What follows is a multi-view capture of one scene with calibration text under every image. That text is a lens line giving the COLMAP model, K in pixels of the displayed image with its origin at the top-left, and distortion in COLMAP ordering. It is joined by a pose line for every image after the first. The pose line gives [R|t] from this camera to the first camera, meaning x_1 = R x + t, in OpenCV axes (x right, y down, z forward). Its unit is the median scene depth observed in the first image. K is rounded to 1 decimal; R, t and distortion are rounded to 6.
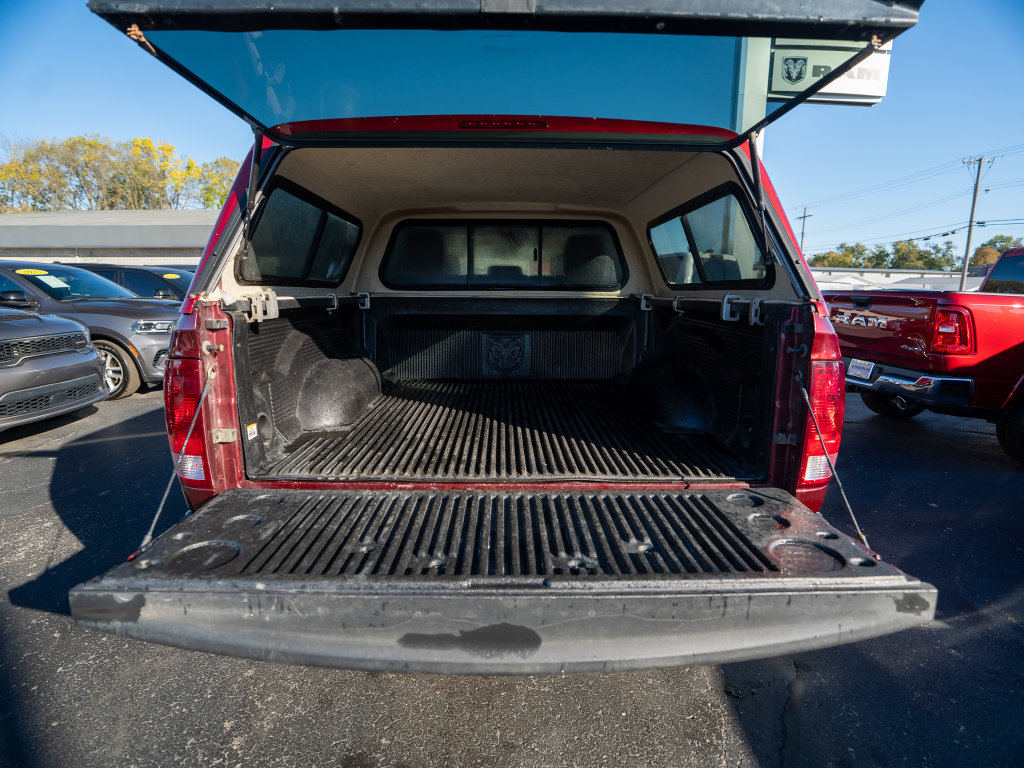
lens RADIAL K [[517.5, 0, 512.3], [0, 517.5, 386.6], [0, 0, 1]] dist [-0.026493, 0.002409]
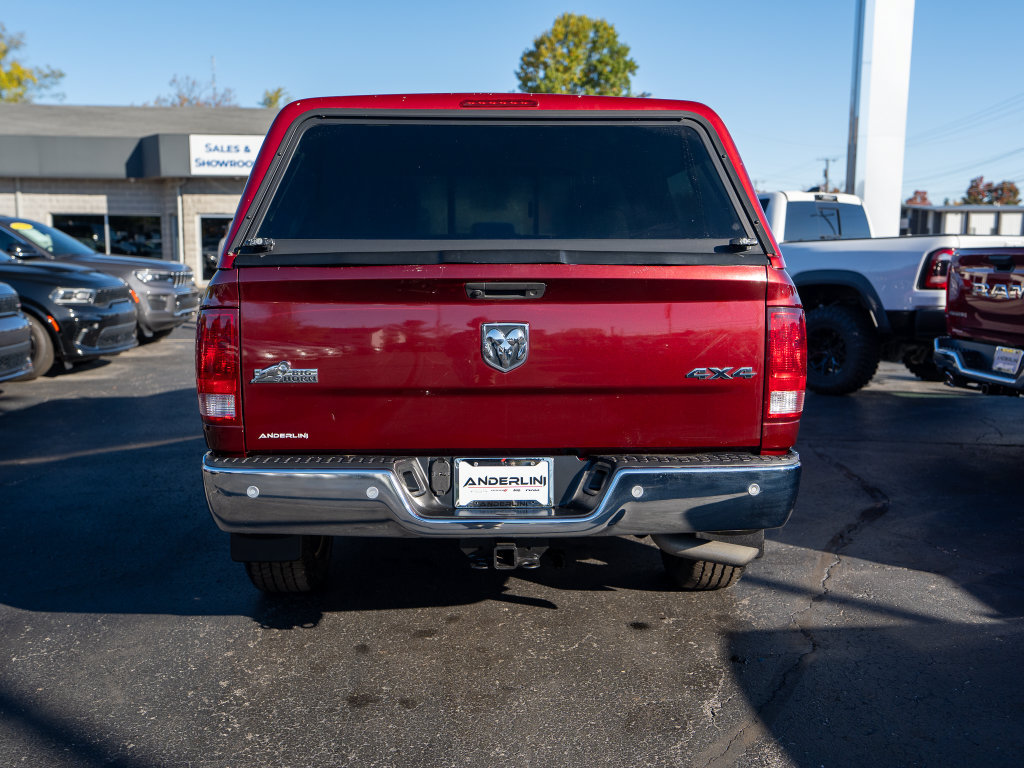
lens RADIAL K [[1036.4, 0, 515.9], [0, 1036.4, 379.6], [0, 0, 1]] dist [0.040998, 0.040624]
pose [[0.999713, -0.009005, 0.022214, -0.000831], [0.010500, 0.997620, -0.068142, 0.005974], [-0.021548, 0.068356, 0.997428, -0.029347]]
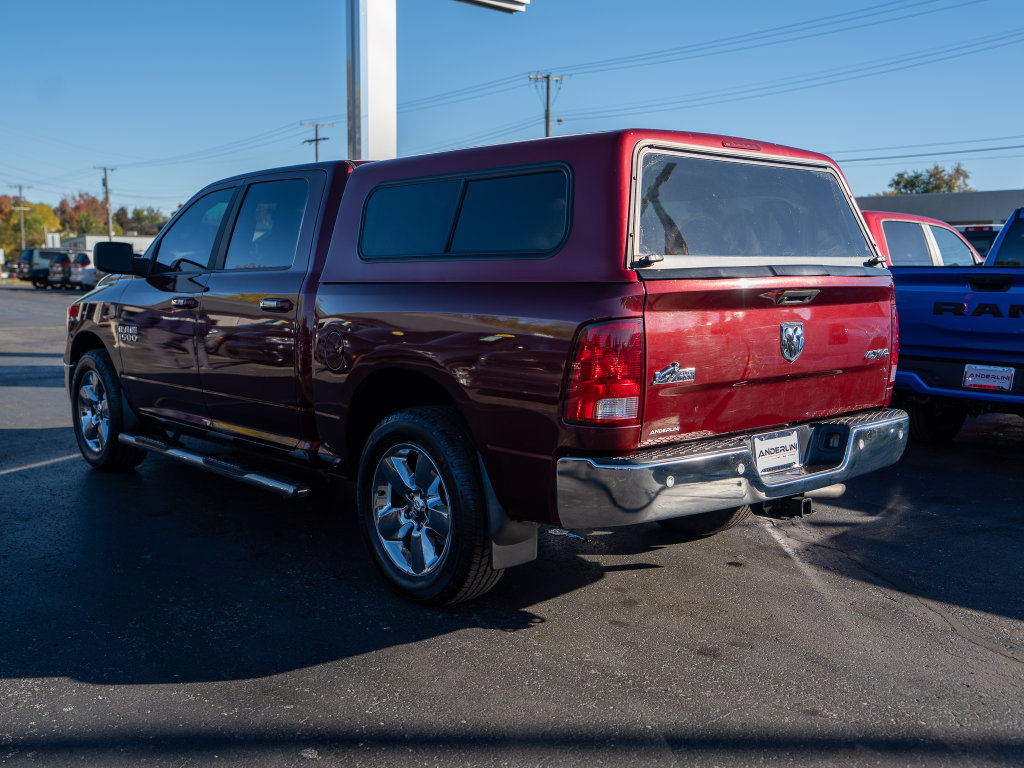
lens RADIAL K [[1036.4, 0, 515.9], [0, 1036.4, 379.6], [0, 0, 1]] dist [0.040998, 0.040624]
pose [[0.754958, -0.077063, 0.651229, -0.055315], [0.126936, 0.991462, -0.029830, 0.002970], [-0.643371, 0.105185, 0.758294, -0.016117]]
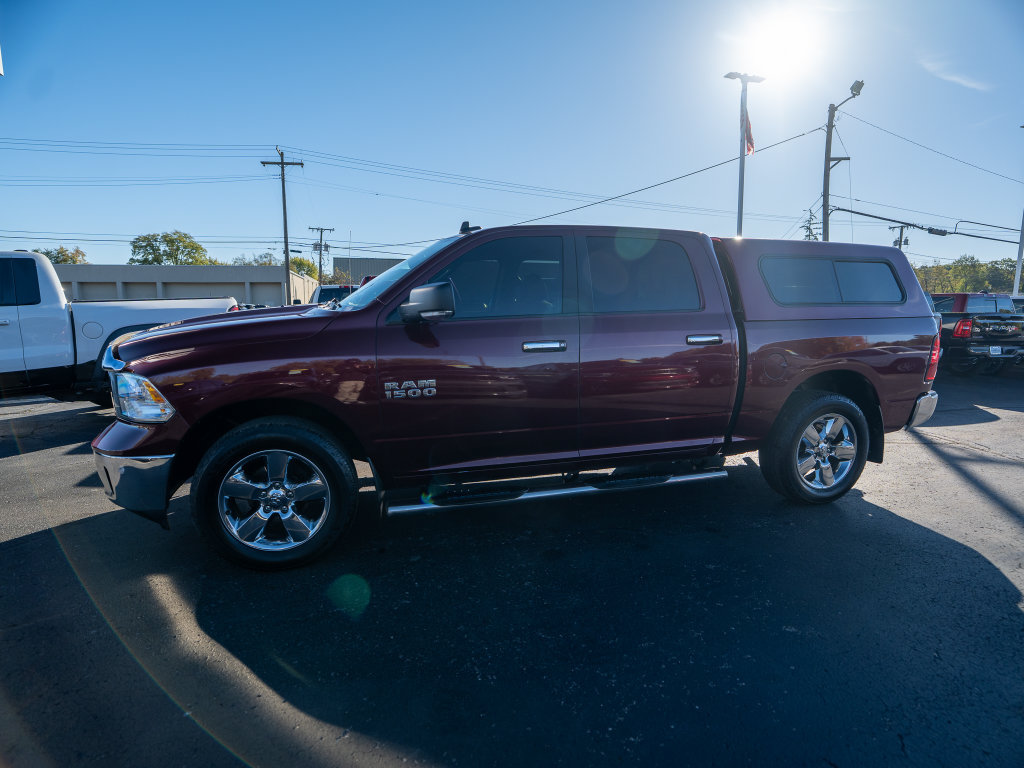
lens RADIAL K [[517.5, 0, 512.3], [0, 517.5, 386.6], [0, 0, 1]] dist [-0.026493, 0.002409]
pose [[-0.269385, -0.155210, 0.950443, -0.069418], [0.184239, 0.960392, 0.209053, -0.188055], [-0.945245, 0.231424, -0.230119, 1.053234]]
